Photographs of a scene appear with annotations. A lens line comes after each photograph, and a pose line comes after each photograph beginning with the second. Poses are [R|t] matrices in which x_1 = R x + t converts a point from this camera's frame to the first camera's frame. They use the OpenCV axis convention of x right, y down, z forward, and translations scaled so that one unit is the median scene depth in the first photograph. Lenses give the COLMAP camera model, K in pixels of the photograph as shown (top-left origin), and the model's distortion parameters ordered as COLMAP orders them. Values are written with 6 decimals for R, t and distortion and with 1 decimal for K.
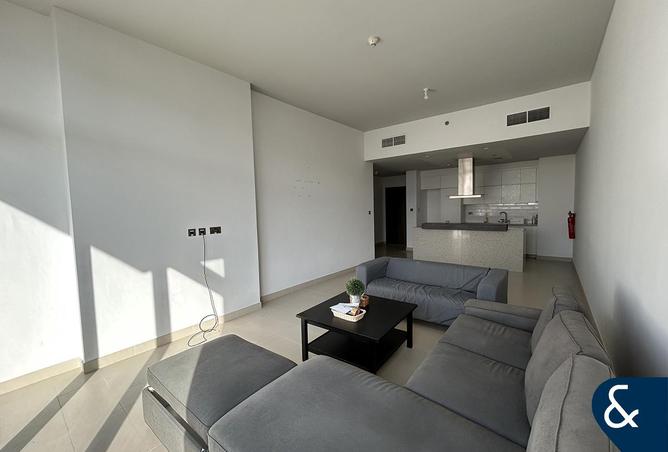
lens RADIAL K [[271.3, 0, 337.8], [0, 271.3, 224.4], [0, 0, 1]] dist [0.001003, 0.000182]
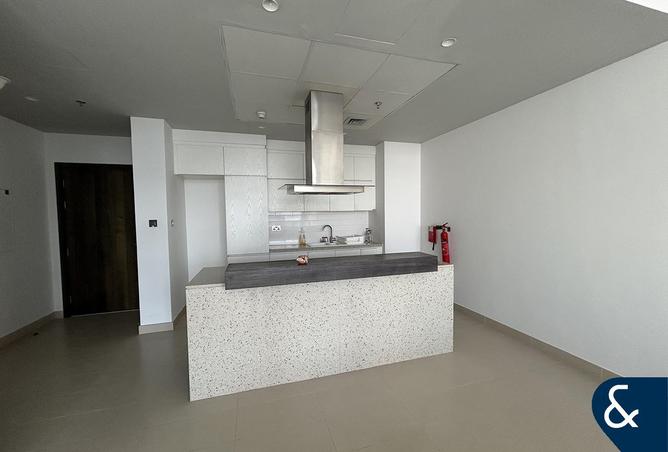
lens RADIAL K [[271.3, 0, 337.8], [0, 271.3, 224.4], [0, 0, 1]] dist [0.001003, 0.000182]
pose [[0.574124, -0.019096, 0.818546, 0.109368], [0.048962, 0.998740, -0.011043, -0.034905], [-0.817303, 0.046418, 0.574335, 0.568731]]
